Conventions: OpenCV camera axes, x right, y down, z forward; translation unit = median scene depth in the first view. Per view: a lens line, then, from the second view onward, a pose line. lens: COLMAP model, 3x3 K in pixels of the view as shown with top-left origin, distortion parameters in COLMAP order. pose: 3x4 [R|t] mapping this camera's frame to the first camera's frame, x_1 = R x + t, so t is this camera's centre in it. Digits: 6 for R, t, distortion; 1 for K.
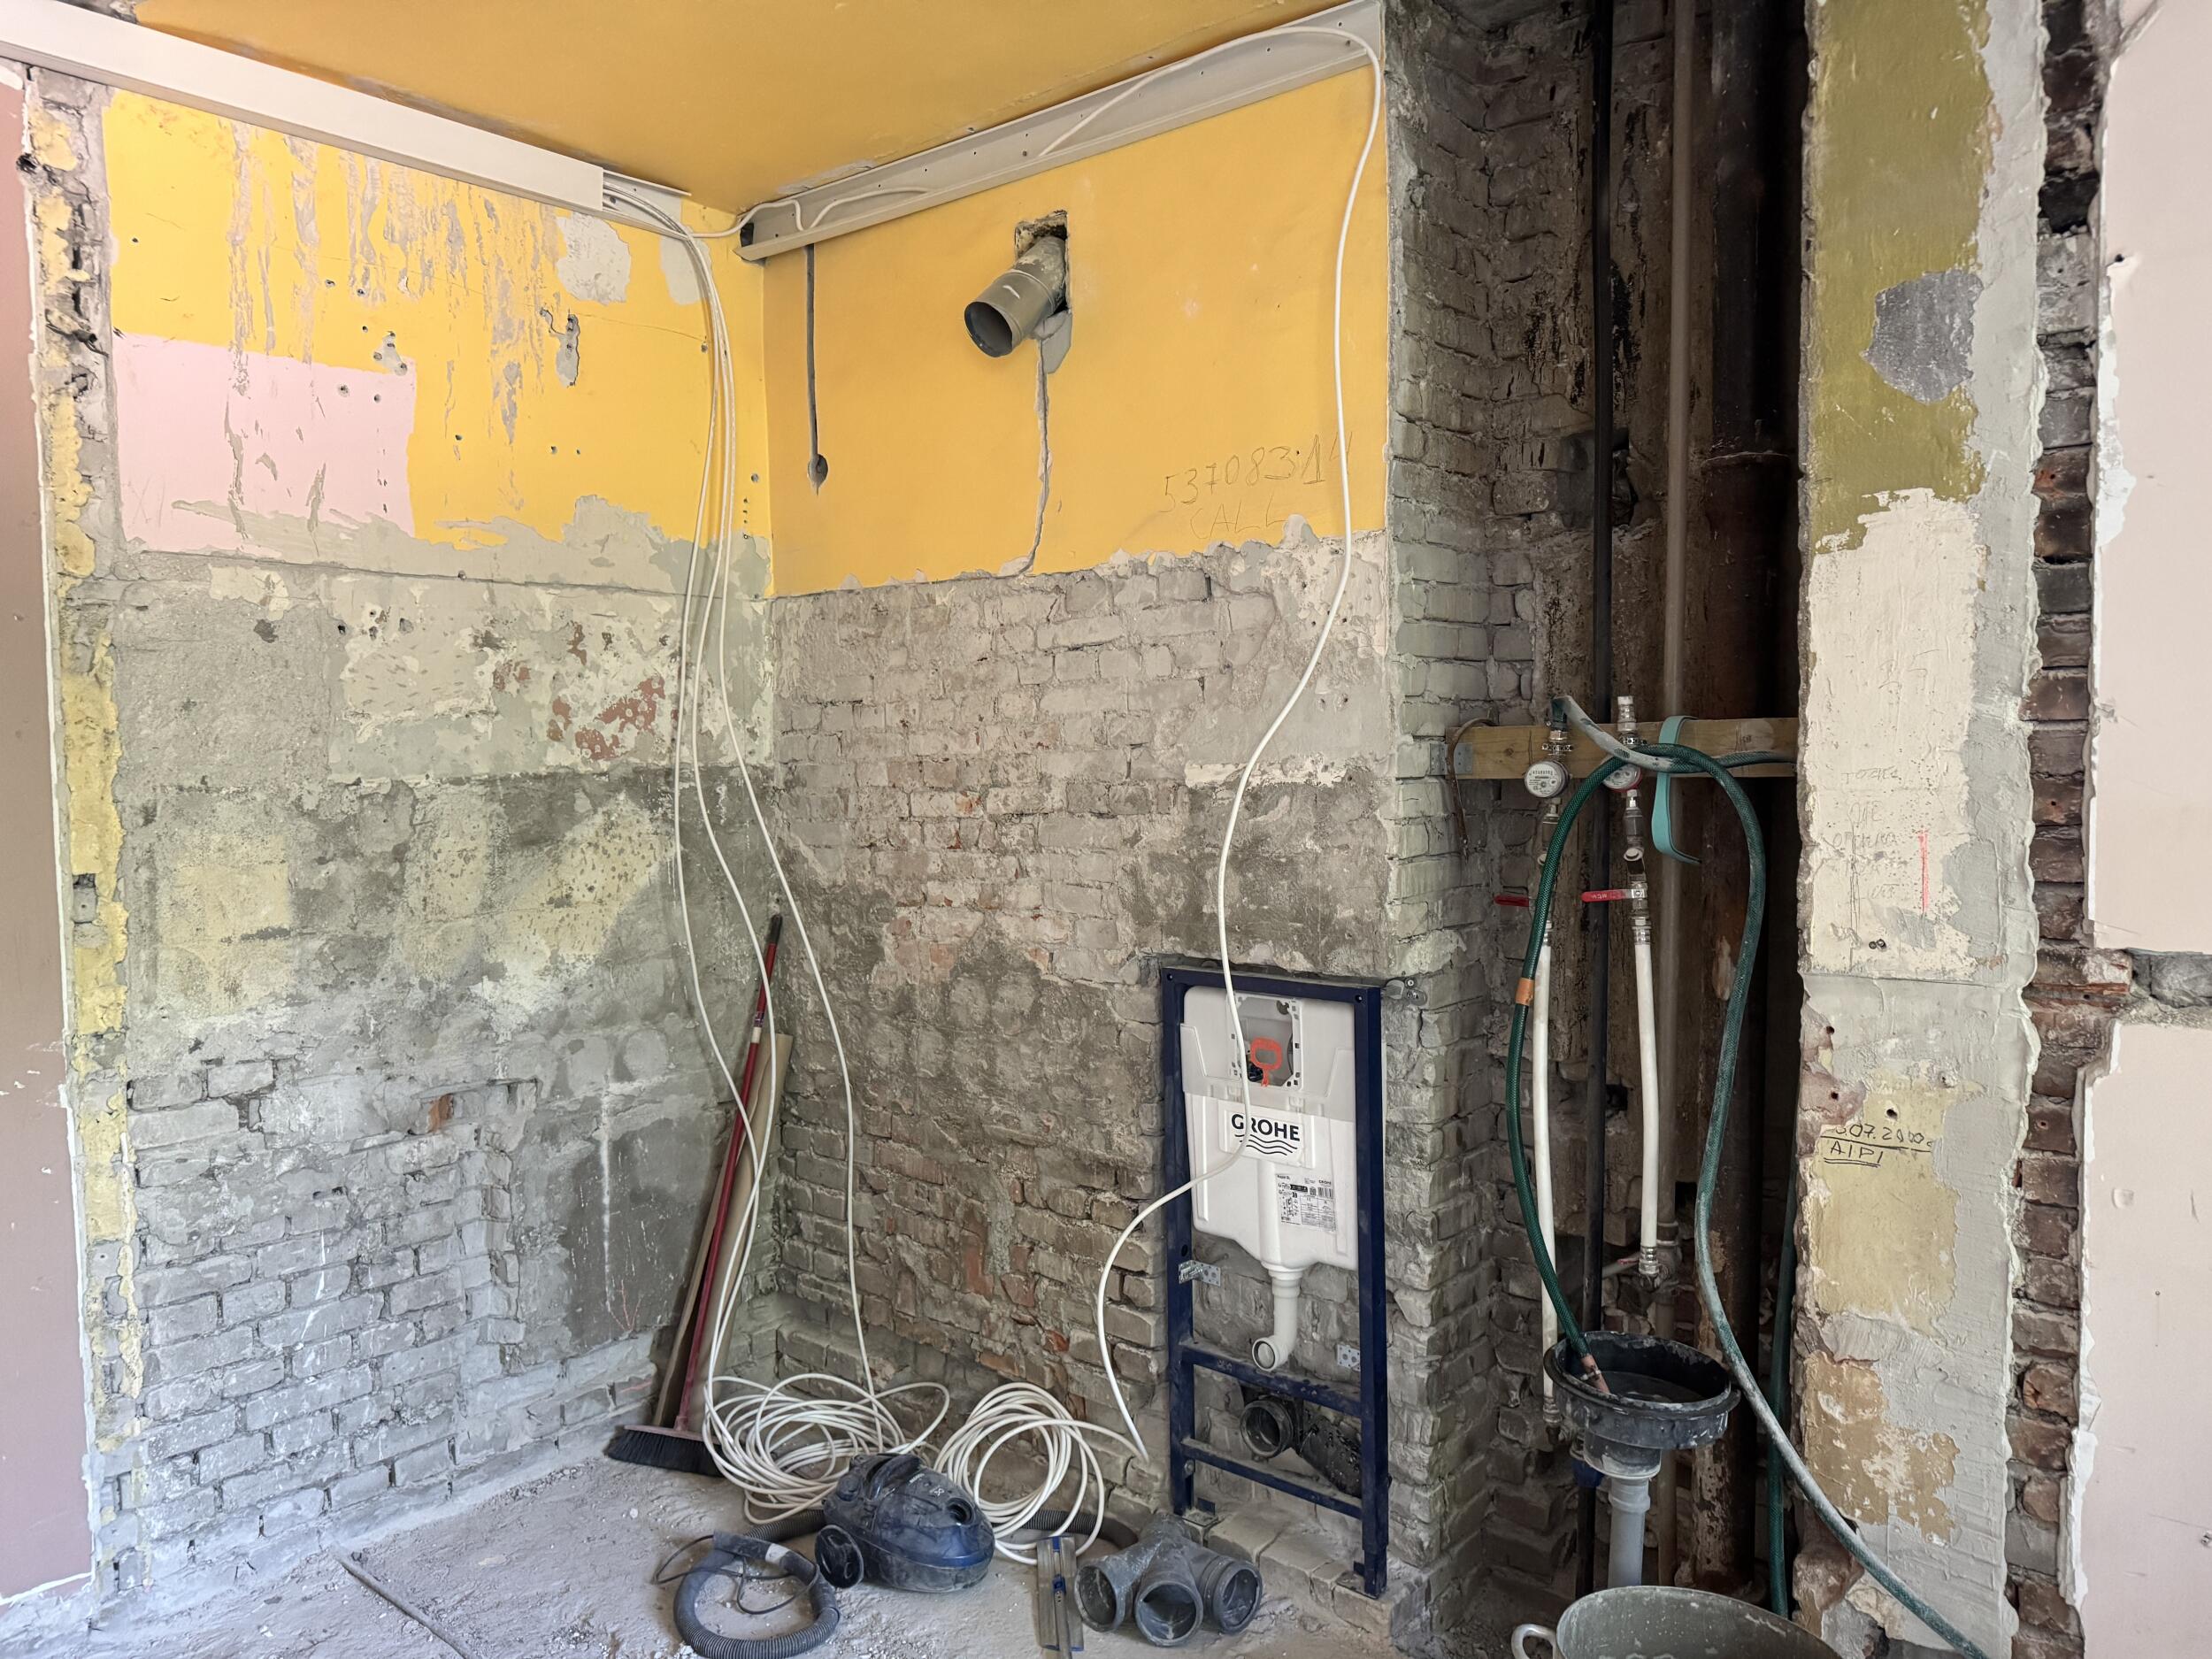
lens RADIAL K [[1563.0, 0, 1105.1], [0, 1563.0, 826.0], [0, 0, 1]] dist [0.011674, -0.012332]
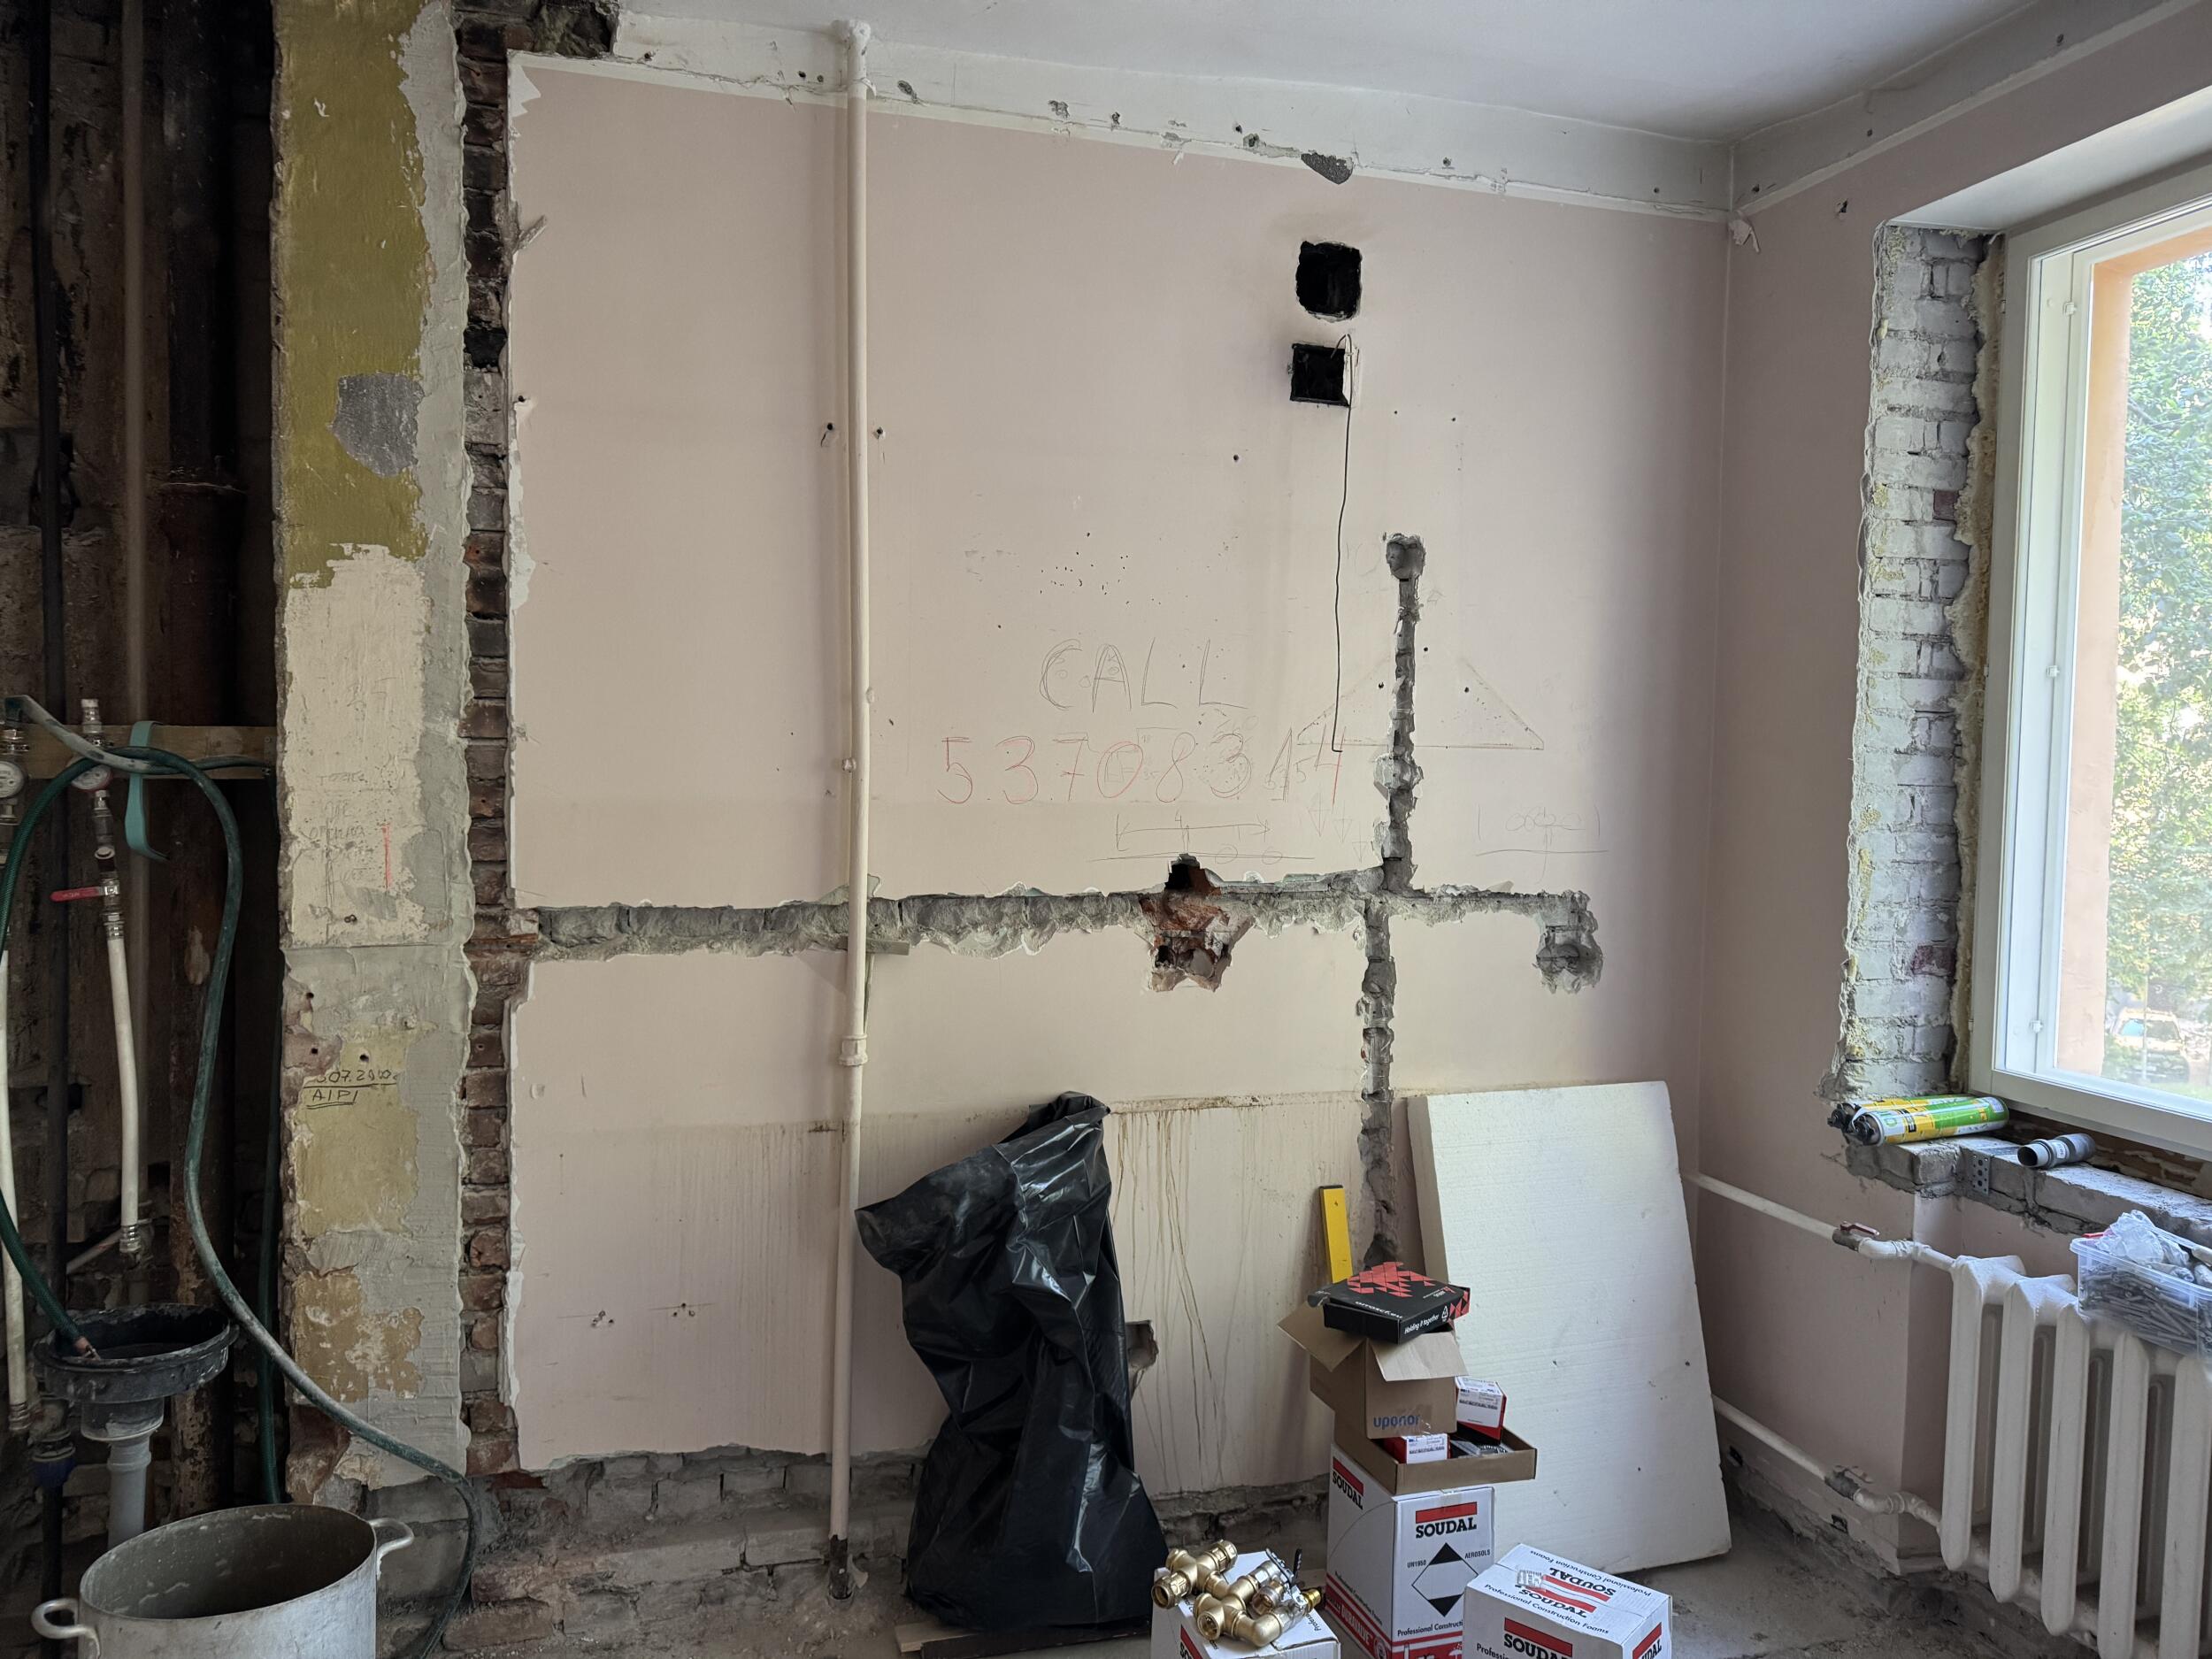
lens RADIAL K [[1563.0, 0, 1105.1], [0, 1563.0, 826.0], [0, 0, 1]] dist [0.011674, -0.012332]
pose [[0.546324, -0.015590, 0.837429, -0.198151], [0.018747, 0.999804, 0.006383, 0.007436], [-0.837364, 0.012212, 0.546509, -0.144654]]
